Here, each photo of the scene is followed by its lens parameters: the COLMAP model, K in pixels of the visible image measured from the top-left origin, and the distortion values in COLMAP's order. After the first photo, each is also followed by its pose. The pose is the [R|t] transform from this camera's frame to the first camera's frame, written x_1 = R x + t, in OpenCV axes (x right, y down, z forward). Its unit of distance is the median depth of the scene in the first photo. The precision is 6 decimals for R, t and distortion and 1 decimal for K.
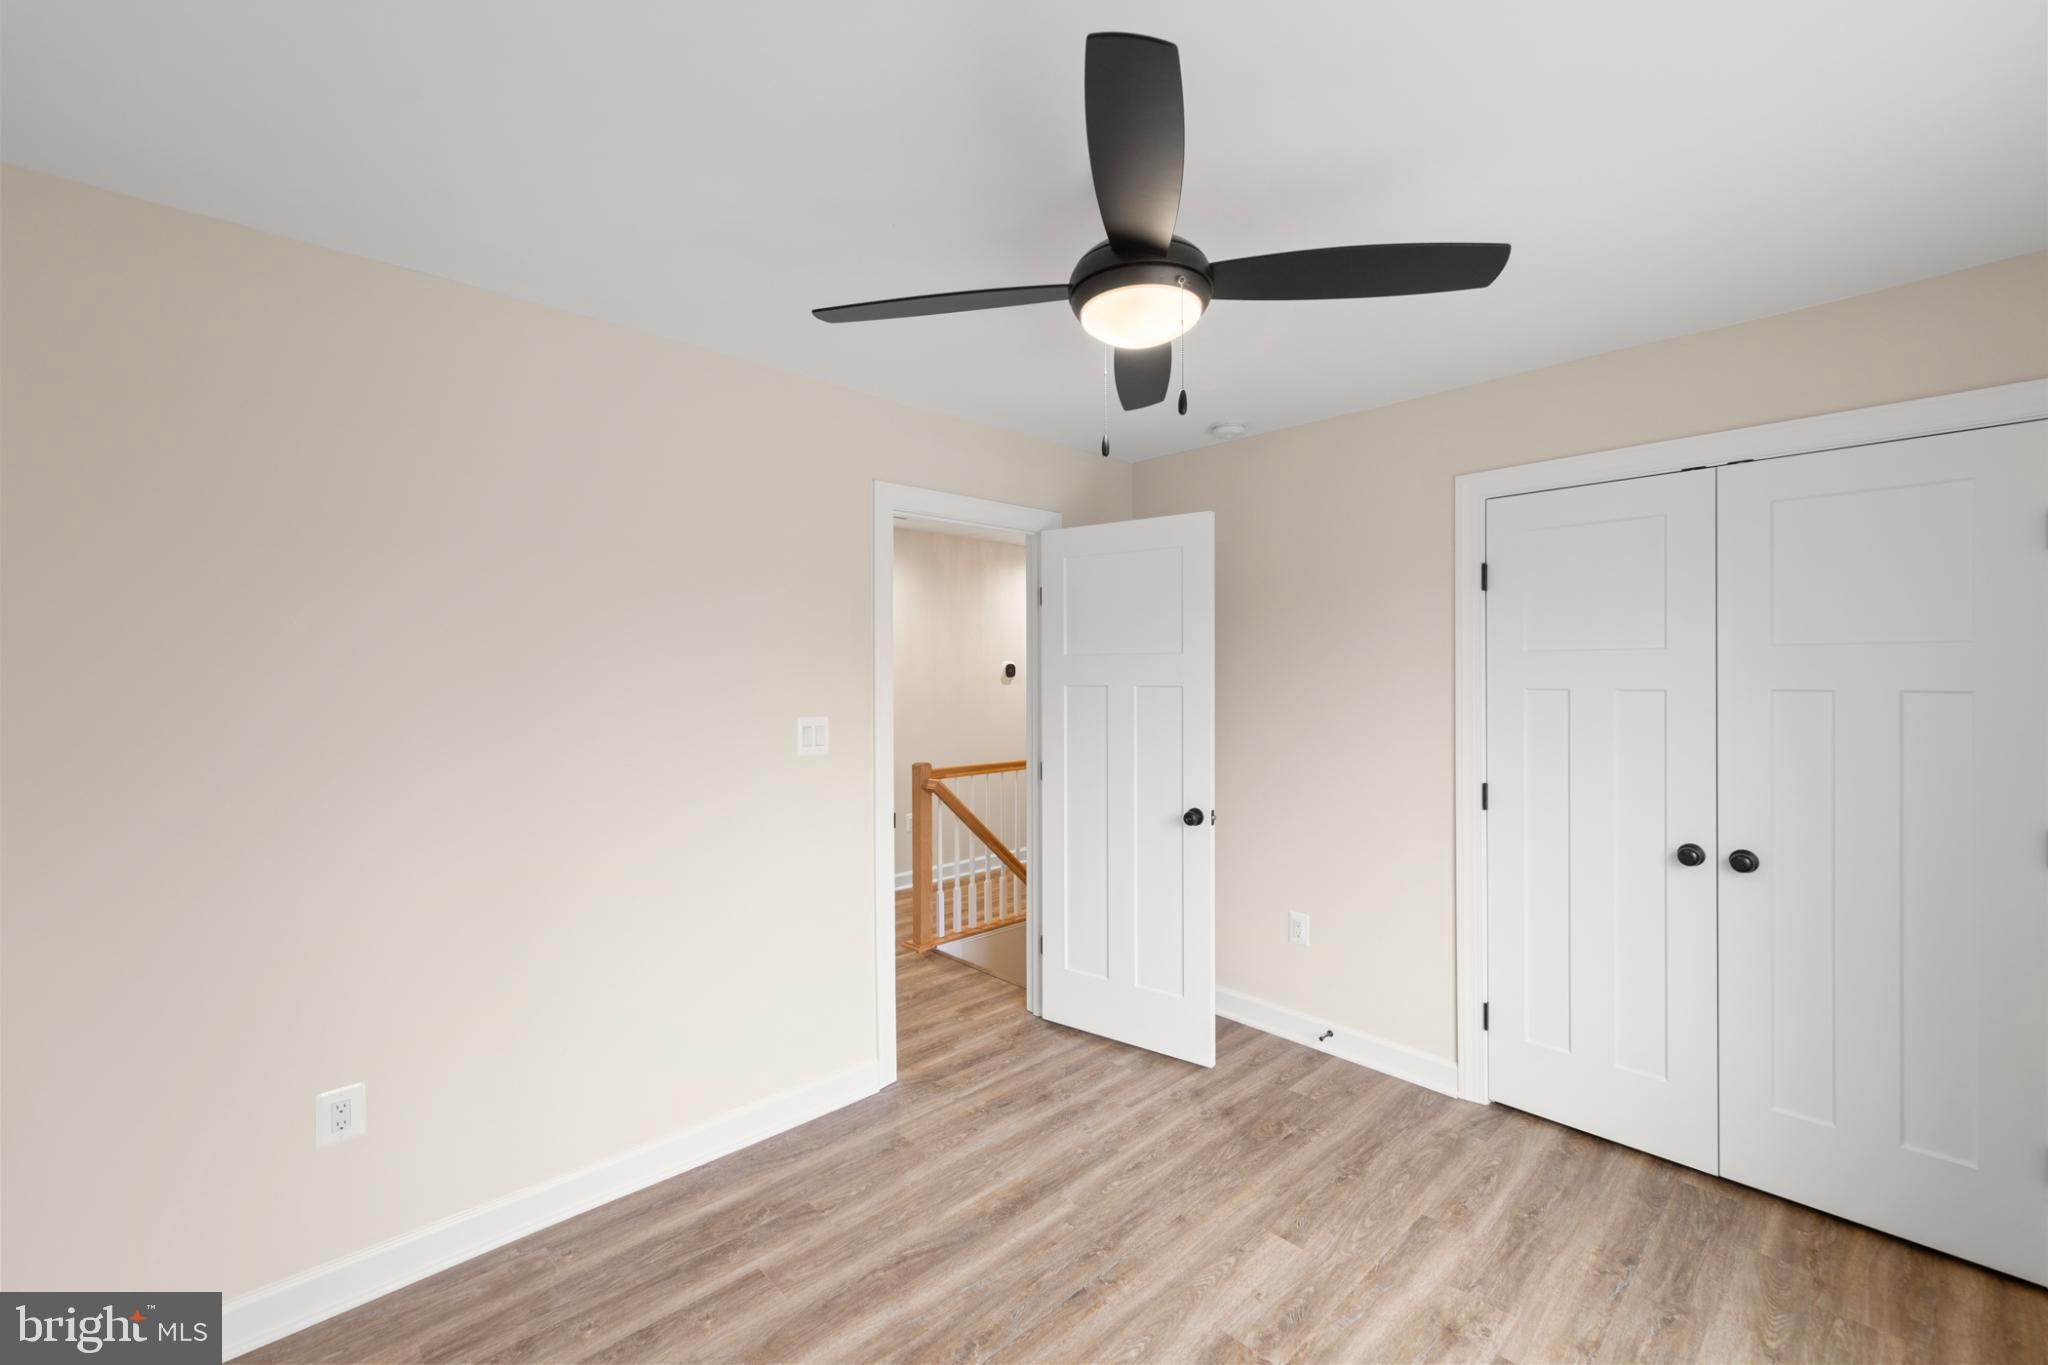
lens RADIAL K [[859.1, 0, 1024.3], [0, 859.1, 668.5], [0, 0, 1]] dist [0.005068, -0.000010]
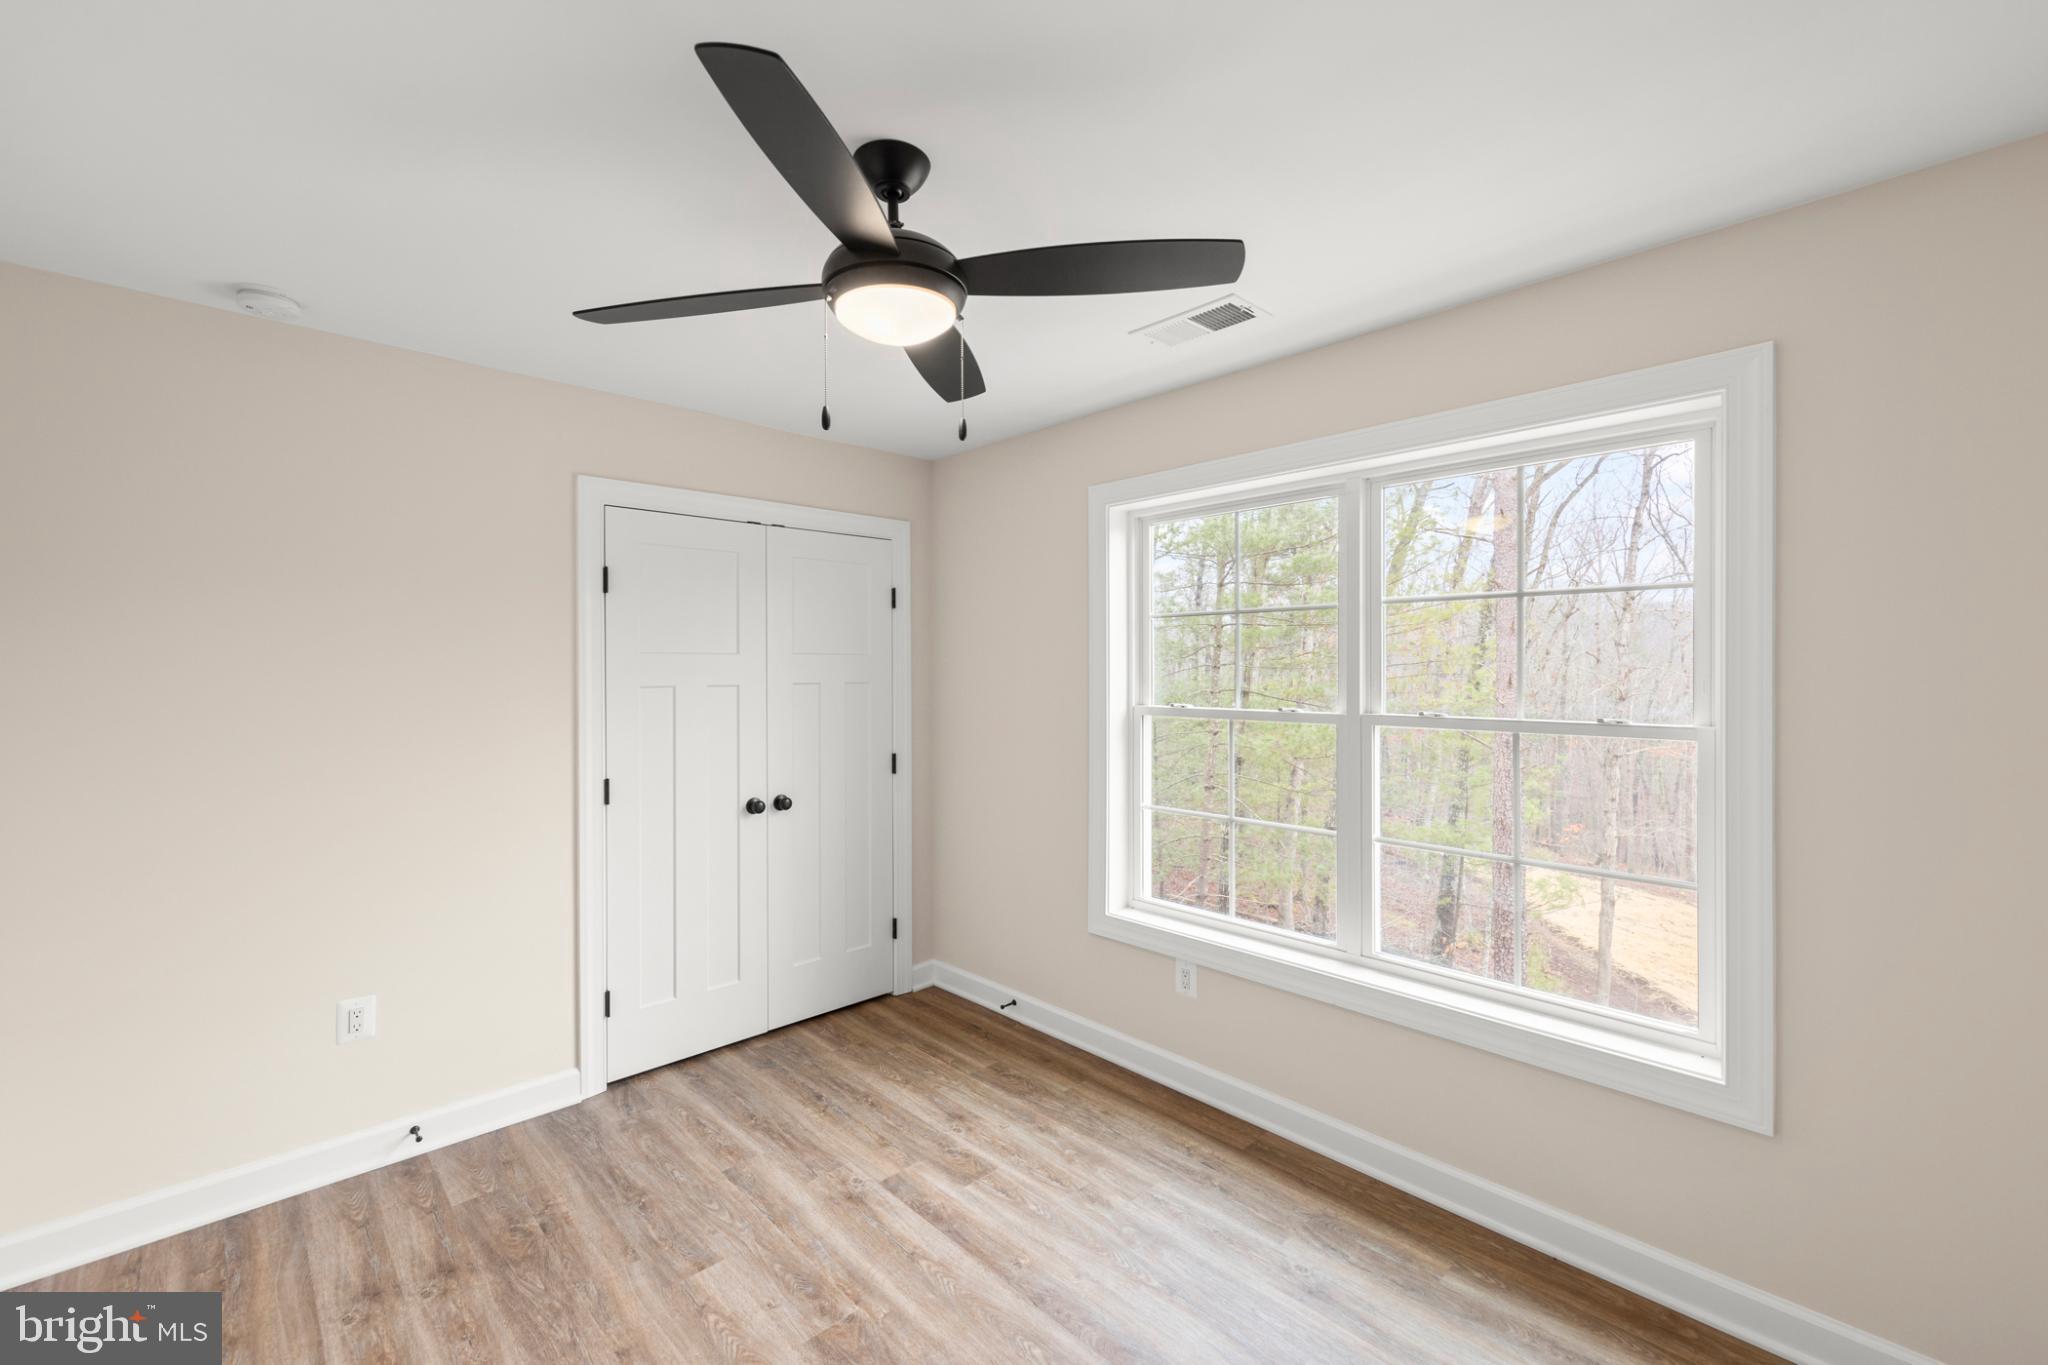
lens RADIAL K [[859.1, 0, 1024.3], [0, 859.1, 668.5], [0, 0, 1]] dist [0.005068, -0.000010]
pose [[-0.020074, 0.004249, 0.999789, -0.603545], [-0.001068, 0.999990, -0.004272, 0.004506], [-0.999798, -0.001154, -0.020070, 0.613636]]
